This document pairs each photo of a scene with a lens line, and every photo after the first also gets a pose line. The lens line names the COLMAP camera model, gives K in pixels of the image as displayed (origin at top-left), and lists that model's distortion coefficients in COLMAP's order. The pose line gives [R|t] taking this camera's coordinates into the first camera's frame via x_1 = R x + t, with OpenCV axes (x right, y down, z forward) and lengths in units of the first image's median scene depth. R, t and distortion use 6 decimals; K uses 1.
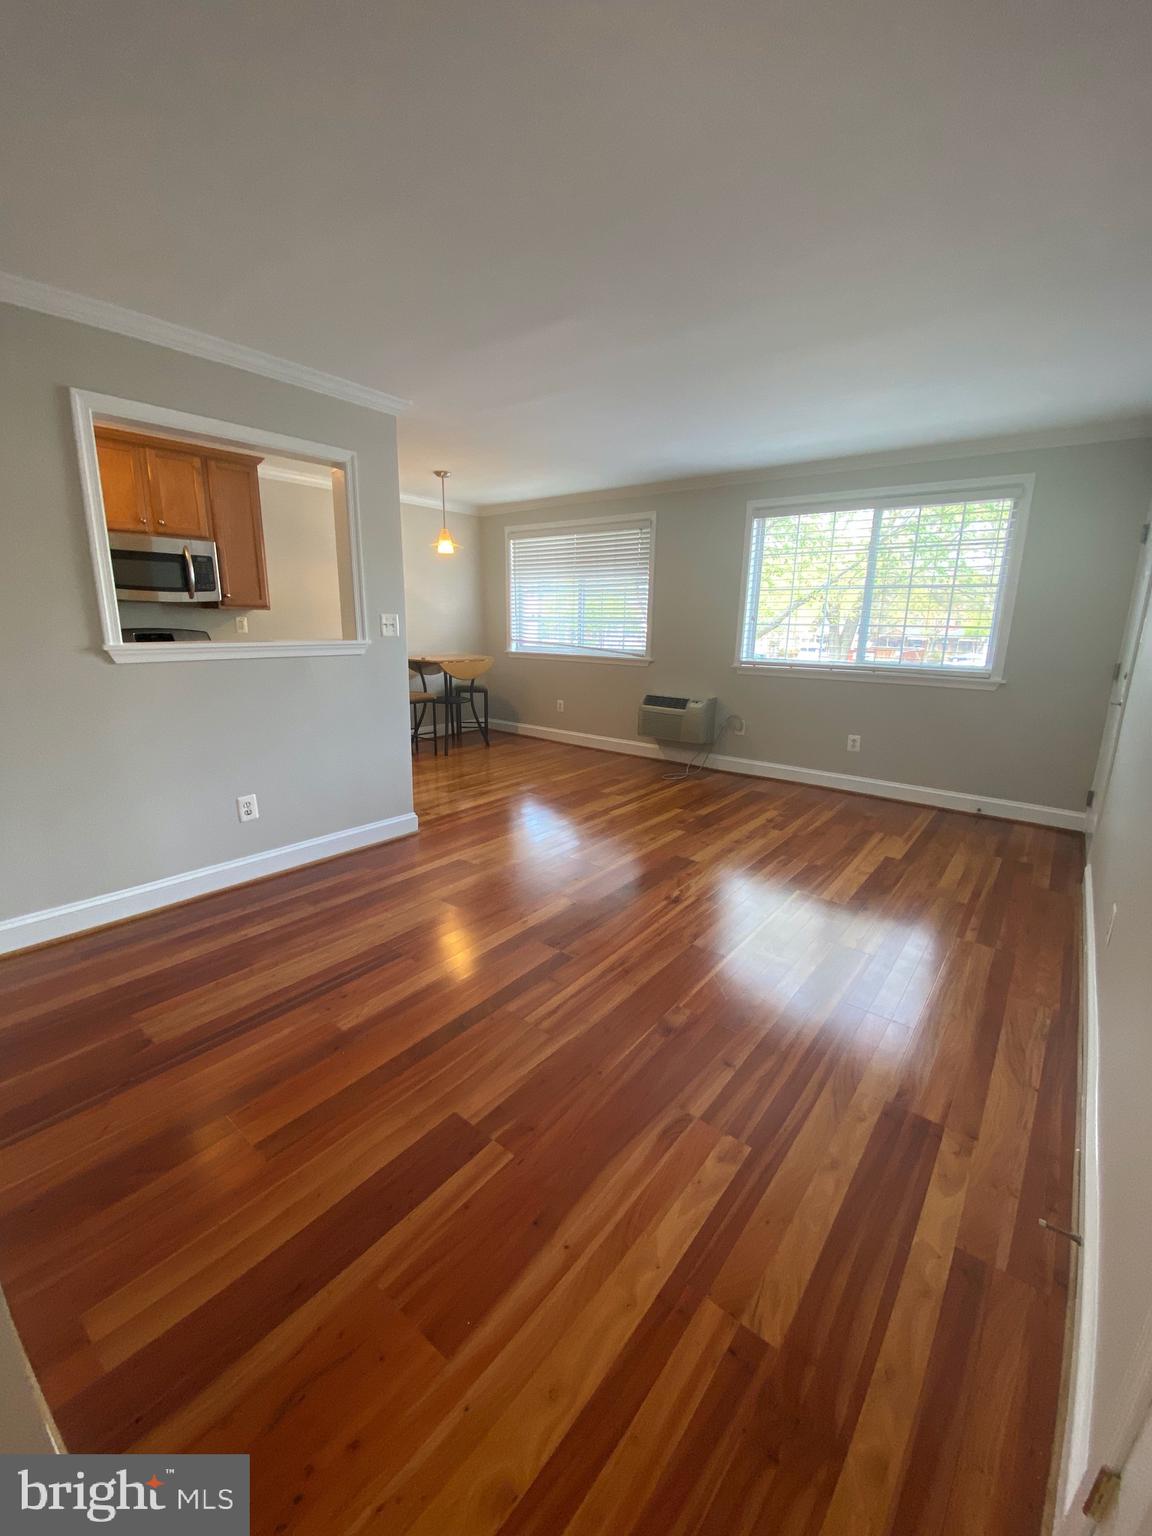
lens RADIAL K [[626.0, 0, 587.0], [0, 626.0, 763.0], [0, 0, 1]] dist [0.000357, -0.008044]
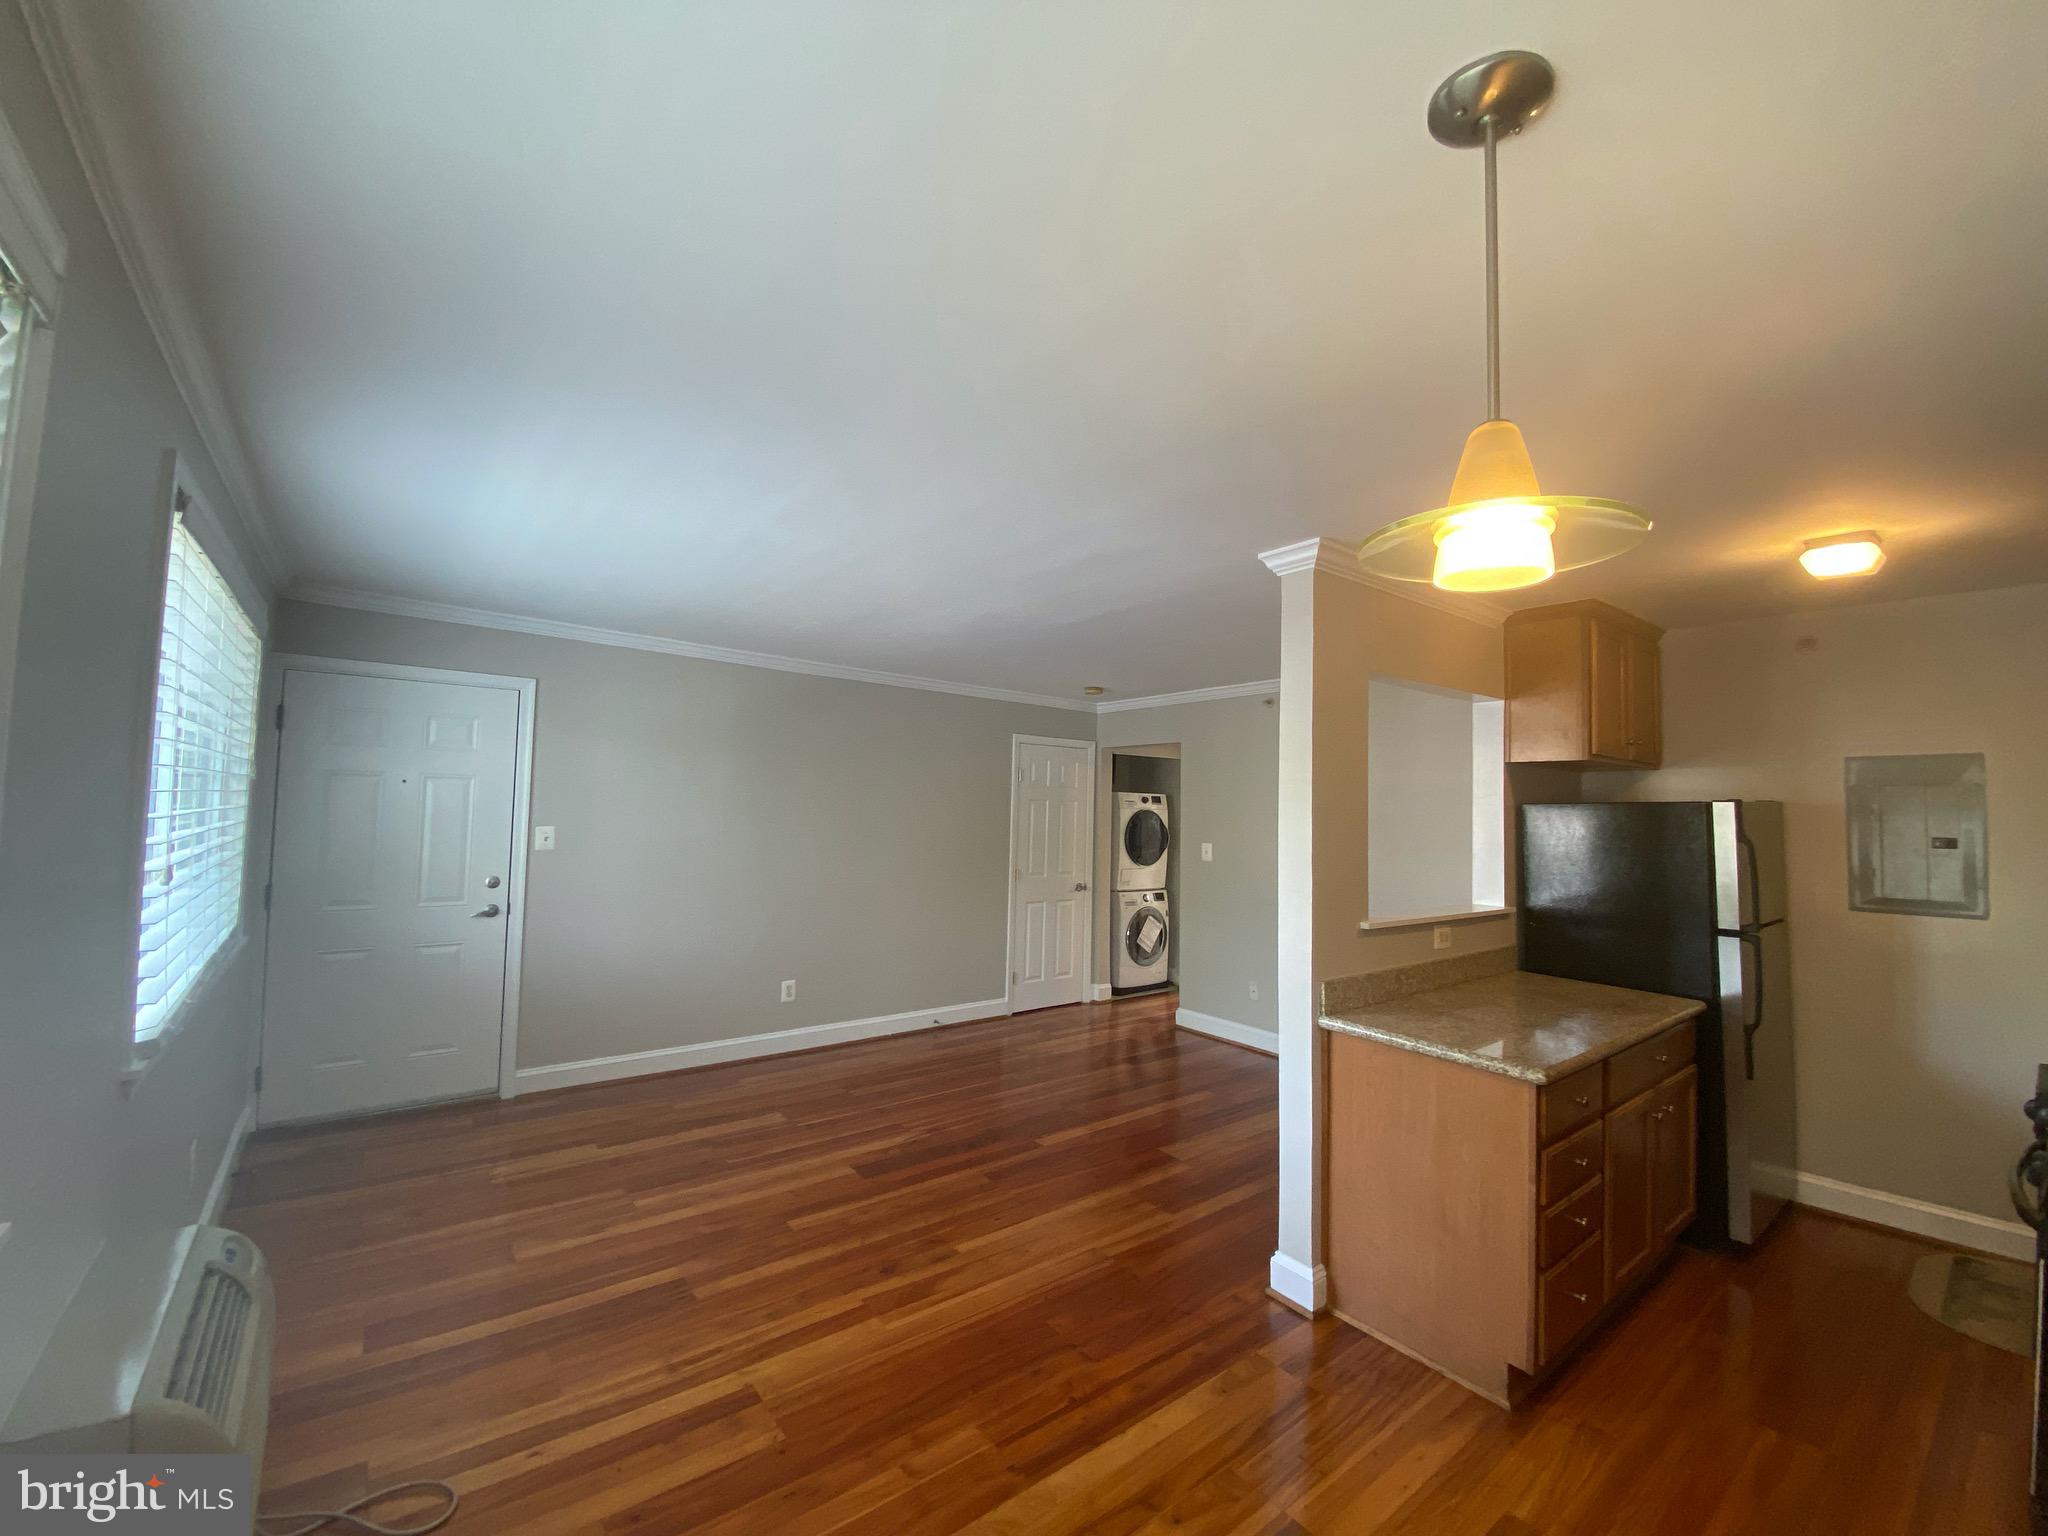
lens RADIAL K [[834.7, 0, 1023.9], [0, 834.7, 769.5], [0, 0, 1]] dist [0.000357, -0.008044]
pose [[-0.962903, -0.034821, 0.267591, -0.325823], [0.014556, 0.983493, 0.180360, -0.580640], [-0.269455, 0.177564, -0.946502, 2.115446]]
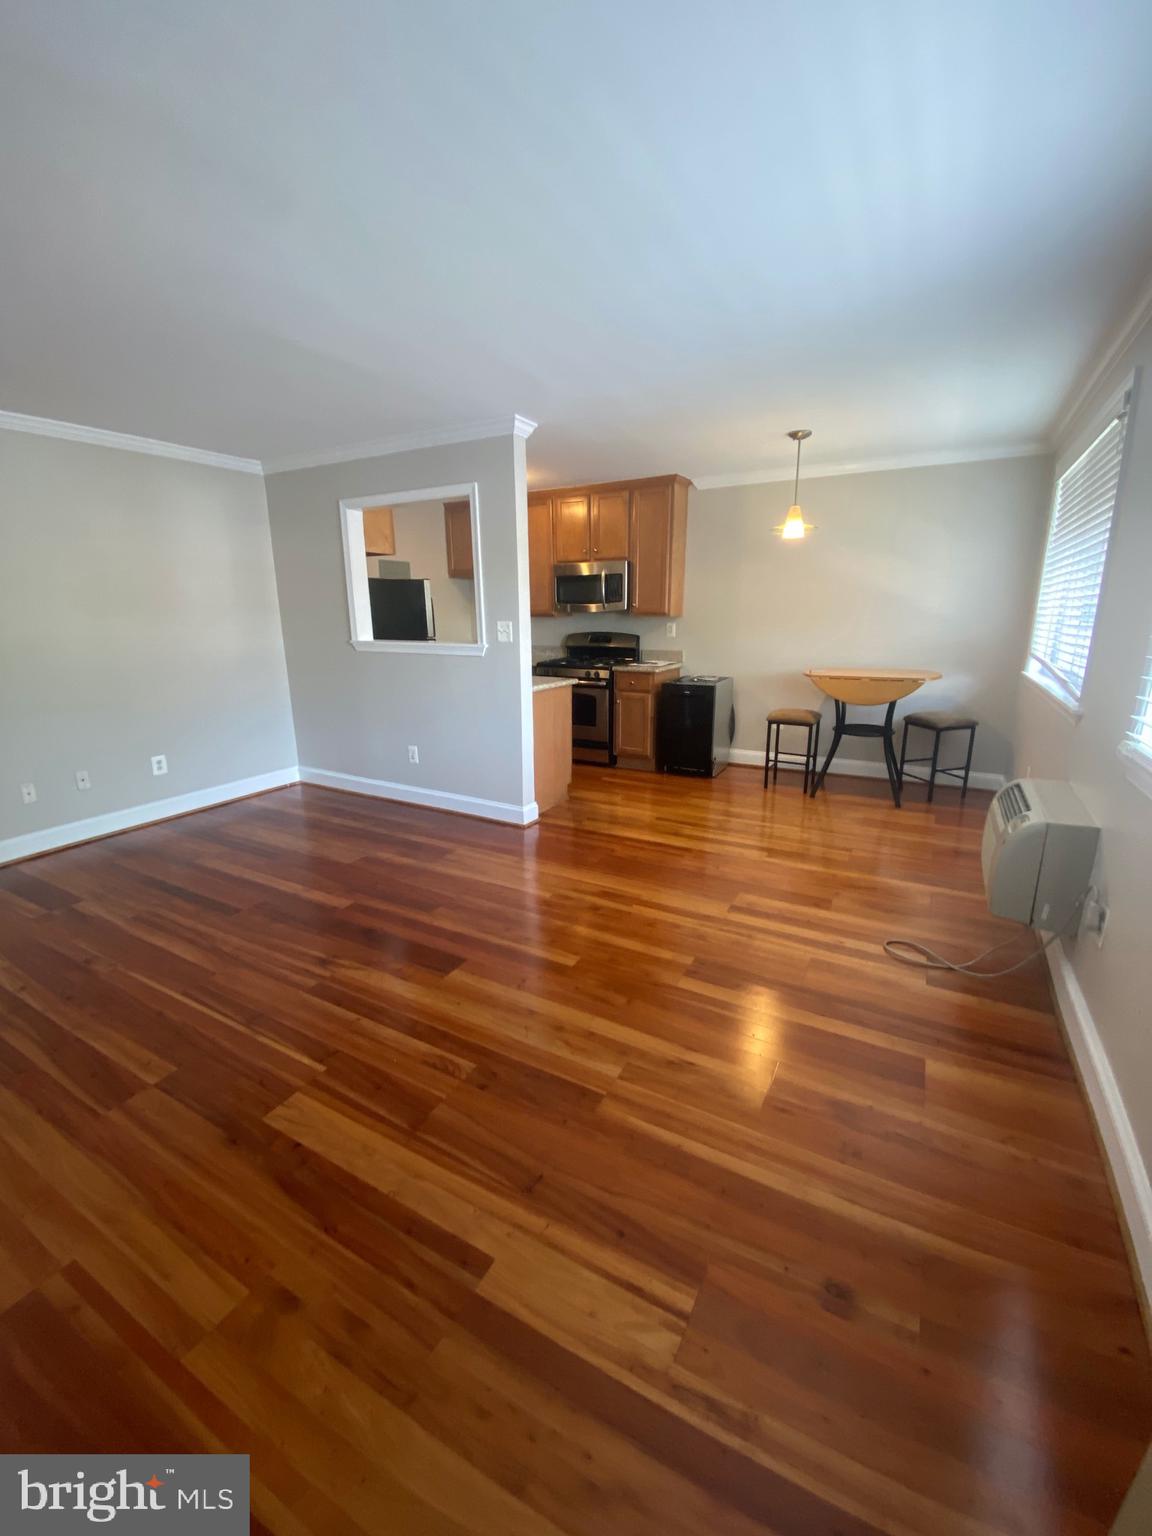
lens RADIAL K [[626.0, 0, 584.3], [0, 626.0, 768.4], [0, 0, 1]] dist [0.000357, -0.008044]
pose [[0.143549, 0.220389, -0.964791, 0.954180], [-0.214102, 0.958716, 0.187145, -0.262477], [0.966206, 0.179699, 0.184808, 1.136569]]
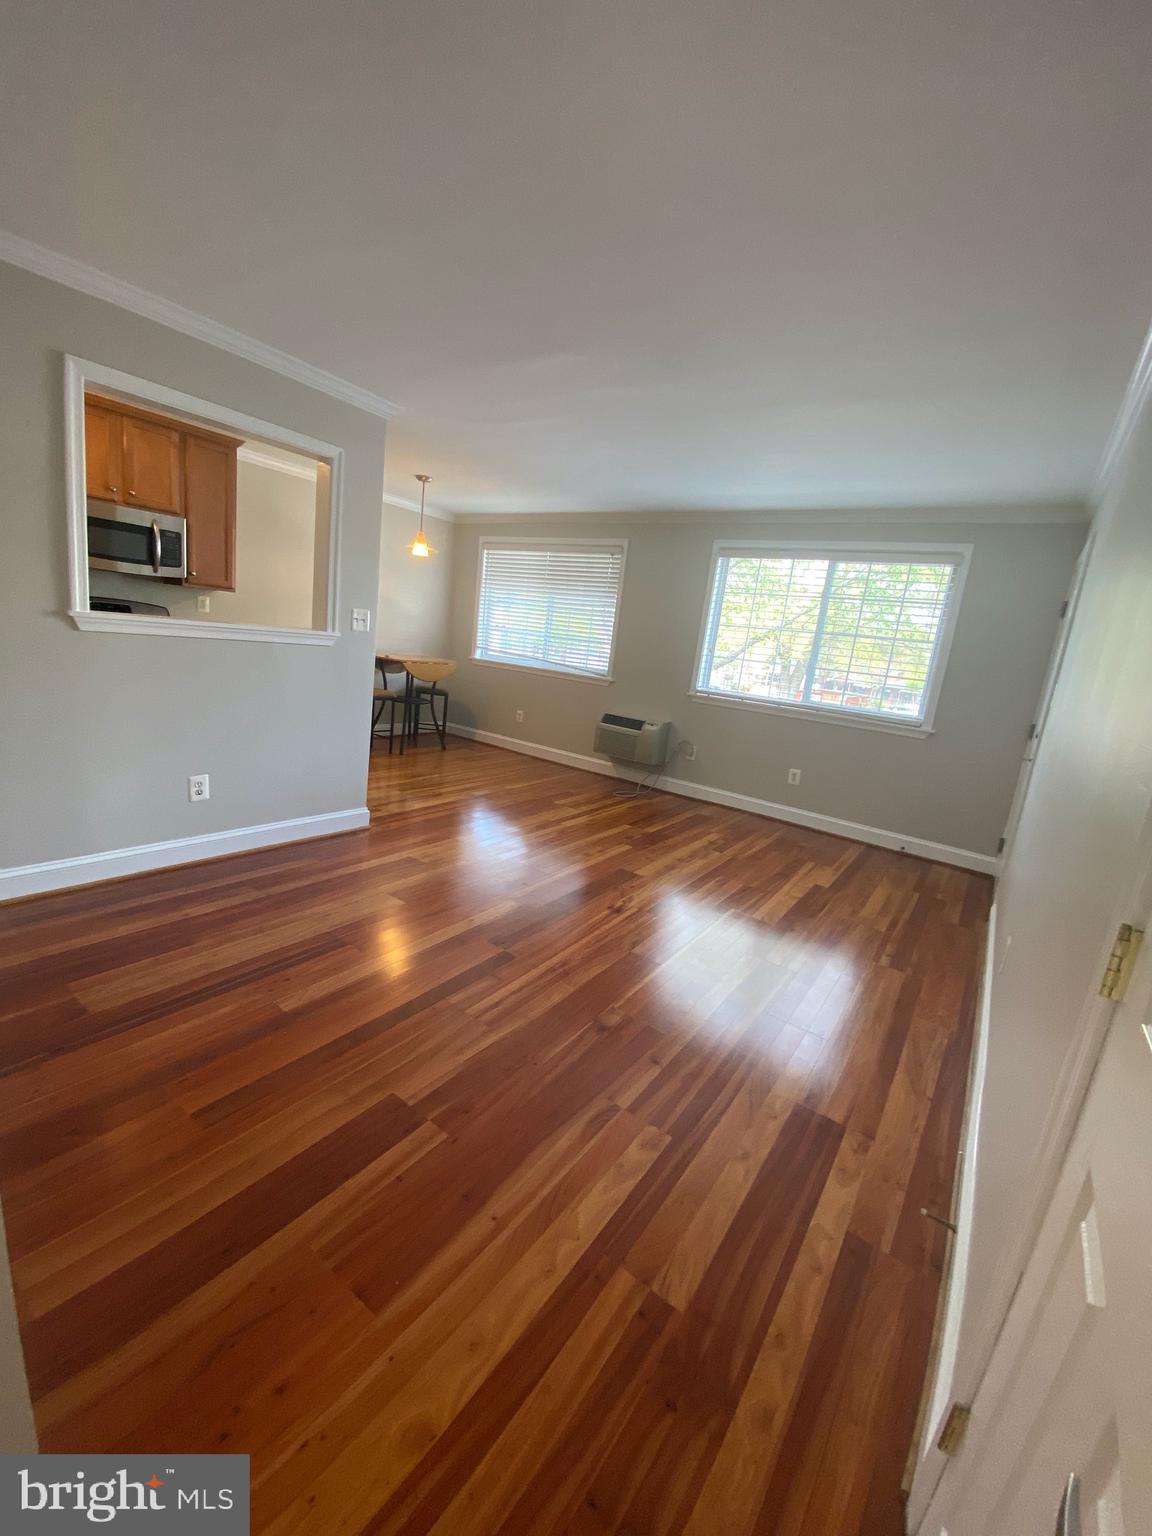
lens RADIAL K [[626.0, 0, 587.1], [0, 626.0, 763.9], [0, 0, 1]] dist [0.000357, -0.008044]
pose [[0.993077, 0.086704, 0.079249, -0.012826], [-0.084656, 0.995992, -0.028851, 0.011049], [-0.081433, 0.021942, 0.996437, -0.041551]]
